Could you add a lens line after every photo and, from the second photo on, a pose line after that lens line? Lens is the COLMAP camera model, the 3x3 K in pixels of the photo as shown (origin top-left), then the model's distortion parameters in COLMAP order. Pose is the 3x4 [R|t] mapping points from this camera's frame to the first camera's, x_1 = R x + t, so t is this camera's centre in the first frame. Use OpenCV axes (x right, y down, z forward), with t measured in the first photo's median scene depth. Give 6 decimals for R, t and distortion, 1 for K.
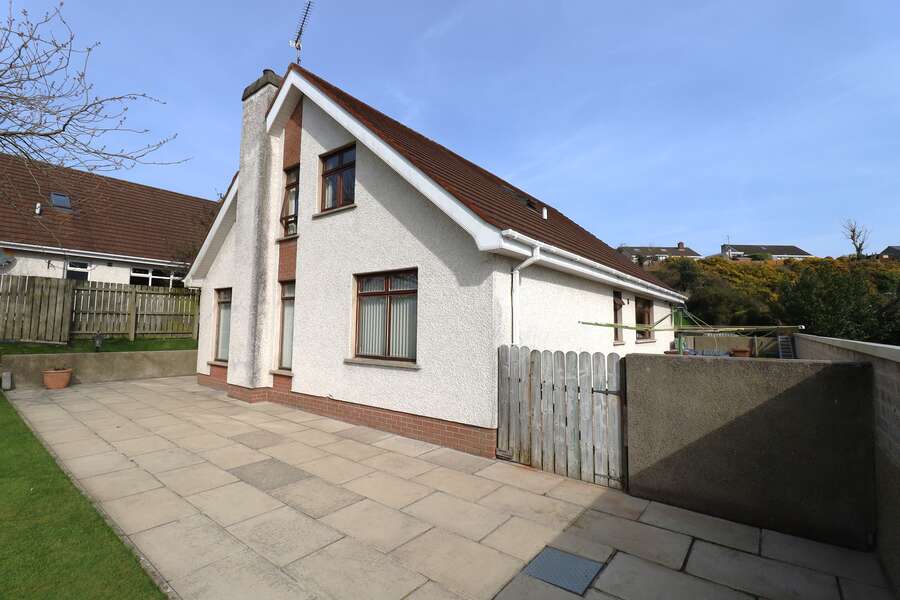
lens RADIAL K [[413.1, 0, 444.3], [0, 413.1, 290.3], [0, 0, 1]] dist [0.002315, -0.014601]
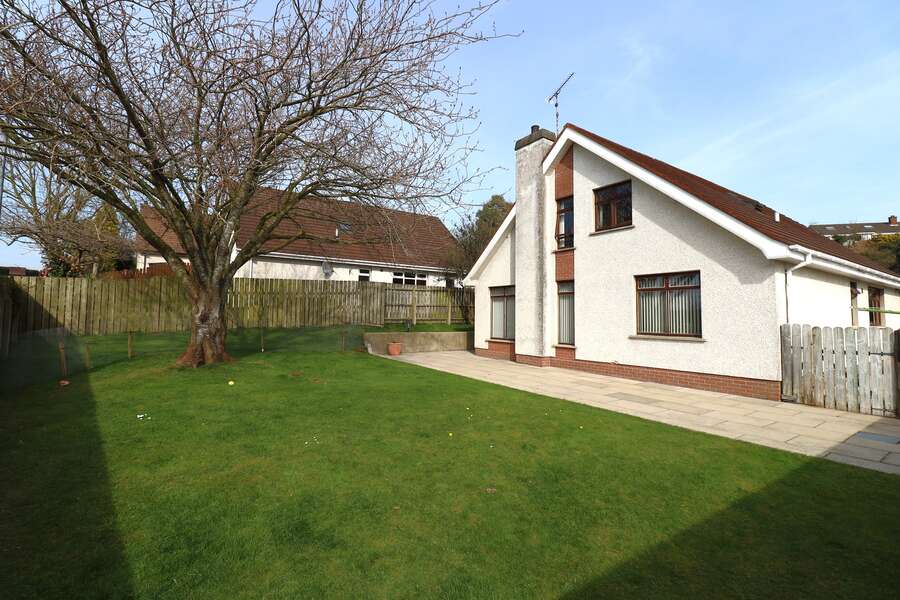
lens RADIAL K [[413.1, 0, 444.3], [0, 413.1, 290.3], [0, 0, 1]] dist [0.002315, -0.014601]
pose [[0.952401, -0.018467, -0.304288, -0.367720], [0.024746, 0.999553, 0.016791, -0.025412], [0.303842, -0.023522, 0.952432, -0.481976]]
